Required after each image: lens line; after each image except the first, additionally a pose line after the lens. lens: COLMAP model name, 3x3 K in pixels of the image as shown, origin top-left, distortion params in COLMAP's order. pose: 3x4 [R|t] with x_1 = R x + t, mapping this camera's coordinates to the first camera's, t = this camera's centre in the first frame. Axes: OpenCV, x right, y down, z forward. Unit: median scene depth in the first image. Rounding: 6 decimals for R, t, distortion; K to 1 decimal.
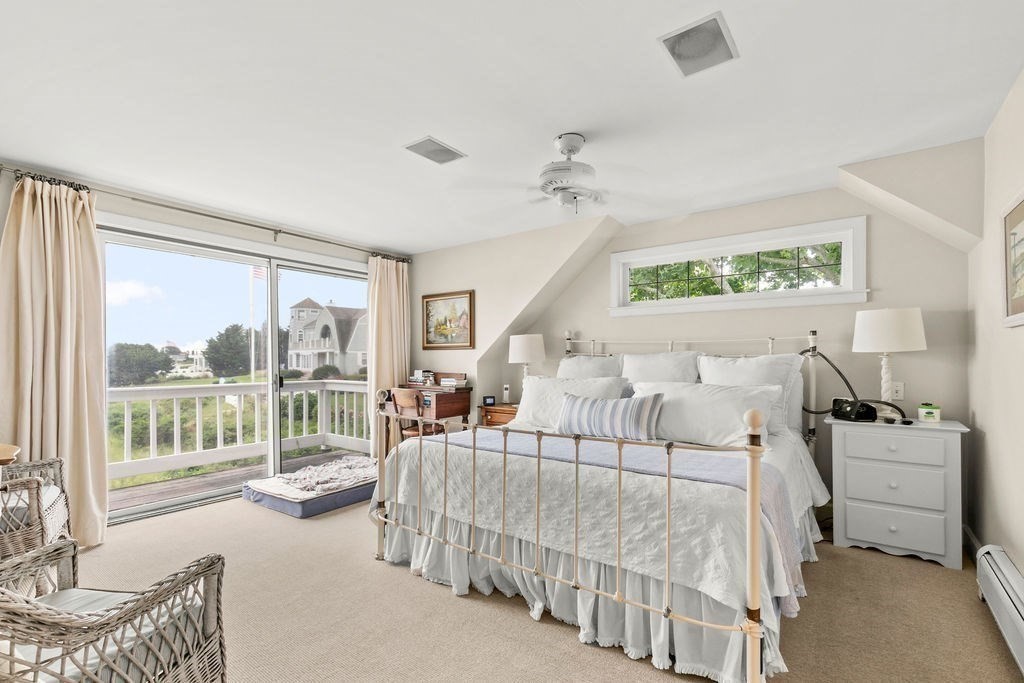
lens RADIAL K [[457.9, 0, 511.5], [0, 457.9, 353.5], [0, 0, 1]] dist [-0.008738, -0.000041]
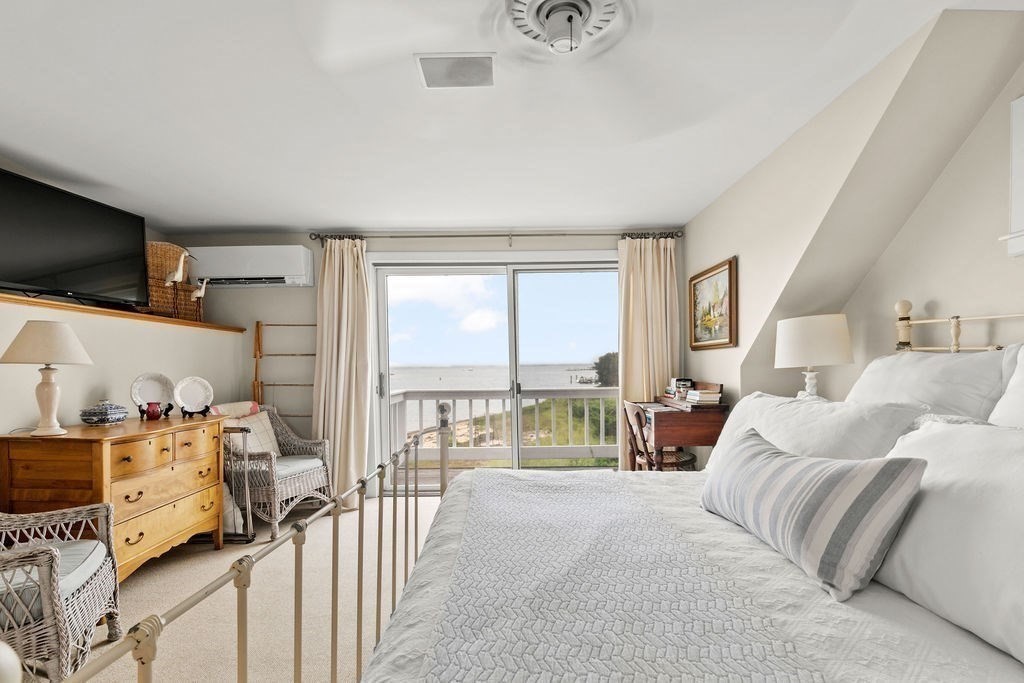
lens RADIAL K [[457.9, 0, 511.5], [0, 457.9, 353.5], [0, 0, 1]] dist [-0.008738, -0.000041]
pose [[0.587809, -0.027147, -0.808544, 0.238428], [0.017821, 0.999629, -0.020607, 0.006769], [0.808803, -0.002297, 0.588075, 0.348966]]
